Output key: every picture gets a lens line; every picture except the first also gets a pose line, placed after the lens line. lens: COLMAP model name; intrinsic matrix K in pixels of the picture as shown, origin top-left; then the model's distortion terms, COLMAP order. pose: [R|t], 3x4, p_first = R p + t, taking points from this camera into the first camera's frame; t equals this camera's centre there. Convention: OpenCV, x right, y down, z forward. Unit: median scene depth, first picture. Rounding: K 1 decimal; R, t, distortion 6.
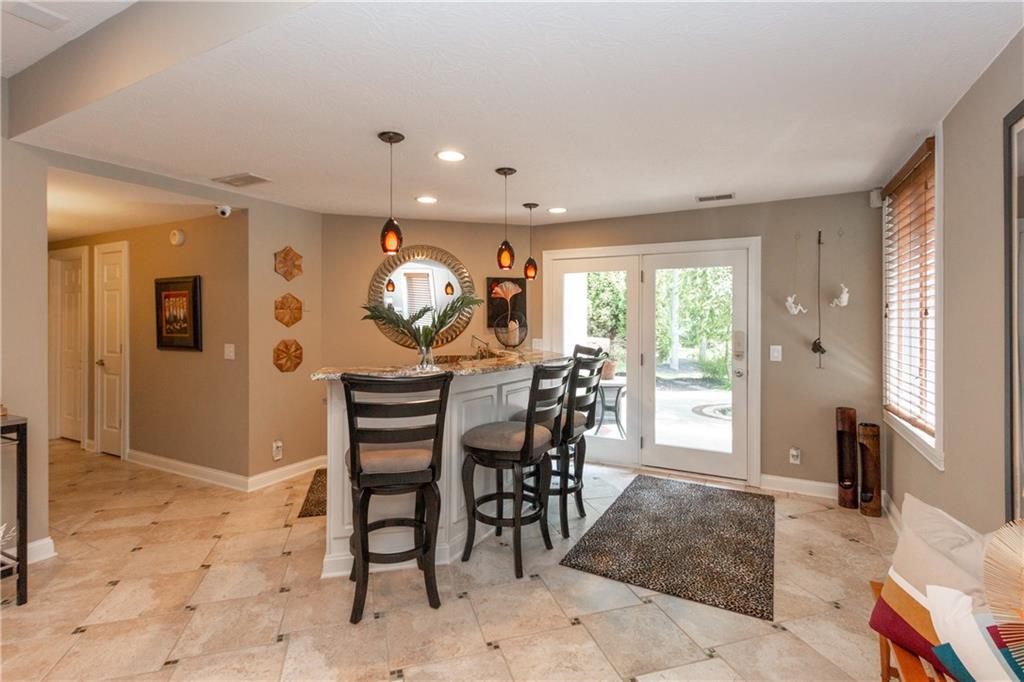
lens RADIAL K [[481.0, 0, 506.9], [0, 481.0, 315.7], [0, 0, 1]] dist [0.002405, -0.000365]
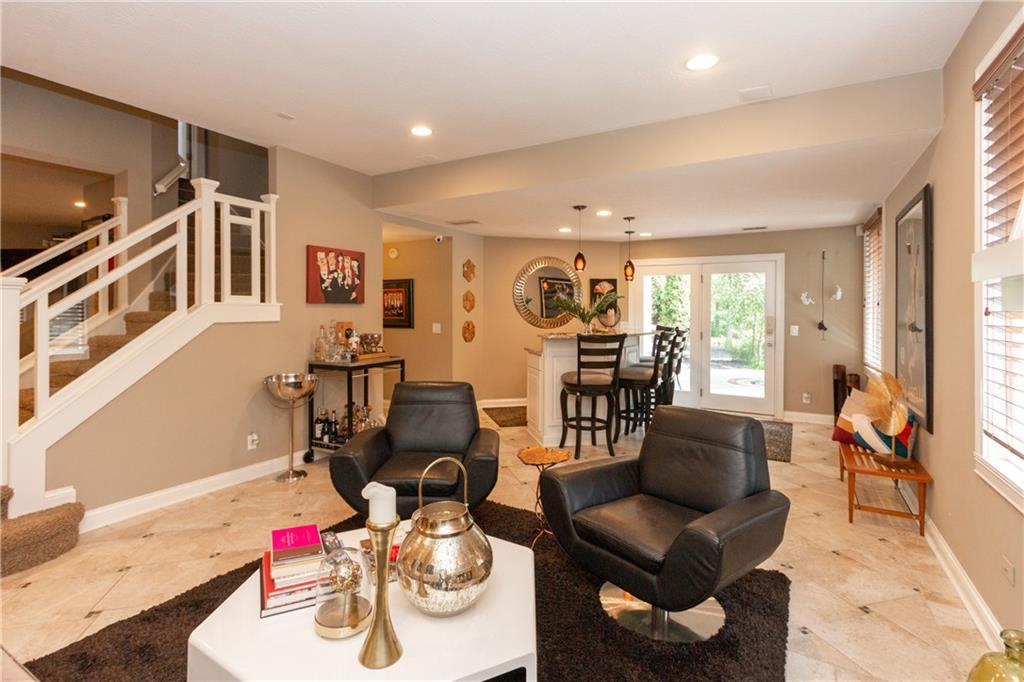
lens RADIAL K [[481.0, 0, 513.5], [0, 481.0, 308.0], [0, 0, 1]] dist [0.002405, -0.000365]
pose [[0.999651, 0.002177, -0.026334, -0.290933], [-0.002053, 0.999987, 0.004735, 0.001873], [0.026344, -0.004679, 0.999642, -0.548578]]
